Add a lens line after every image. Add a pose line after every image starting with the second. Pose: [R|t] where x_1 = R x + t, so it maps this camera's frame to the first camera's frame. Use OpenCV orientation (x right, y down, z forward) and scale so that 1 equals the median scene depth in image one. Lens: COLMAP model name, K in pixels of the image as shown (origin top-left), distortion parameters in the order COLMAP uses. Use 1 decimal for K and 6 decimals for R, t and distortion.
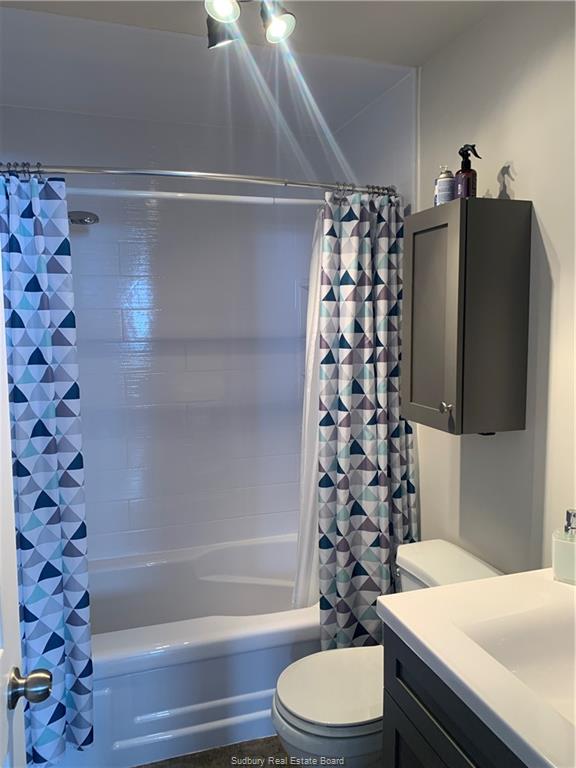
lens RADIAL K [[581.5, 0, 287.3], [0, 581.5, 382.9], [0, 0, 1]] dist [-0.005904, -0.001364]
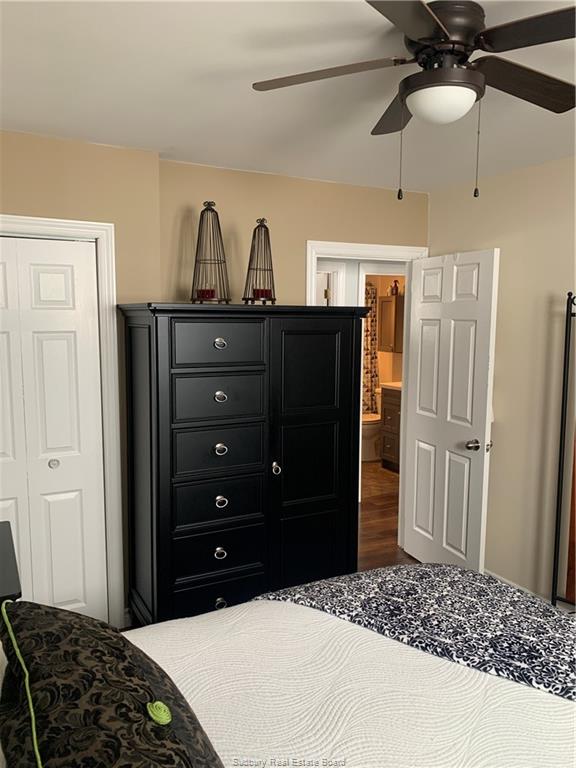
lens RADIAL K [[581.5, 0, 287.9], [0, 581.5, 384.0], [0, 0, 1]] dist [-0.005904, -0.001364]
pose [[0.986139, 0.003412, 0.165887, -0.844726], [-0.005799, 0.999886, 0.013909, 0.191734], [-0.165820, -0.014678, 0.986047, -2.201045]]
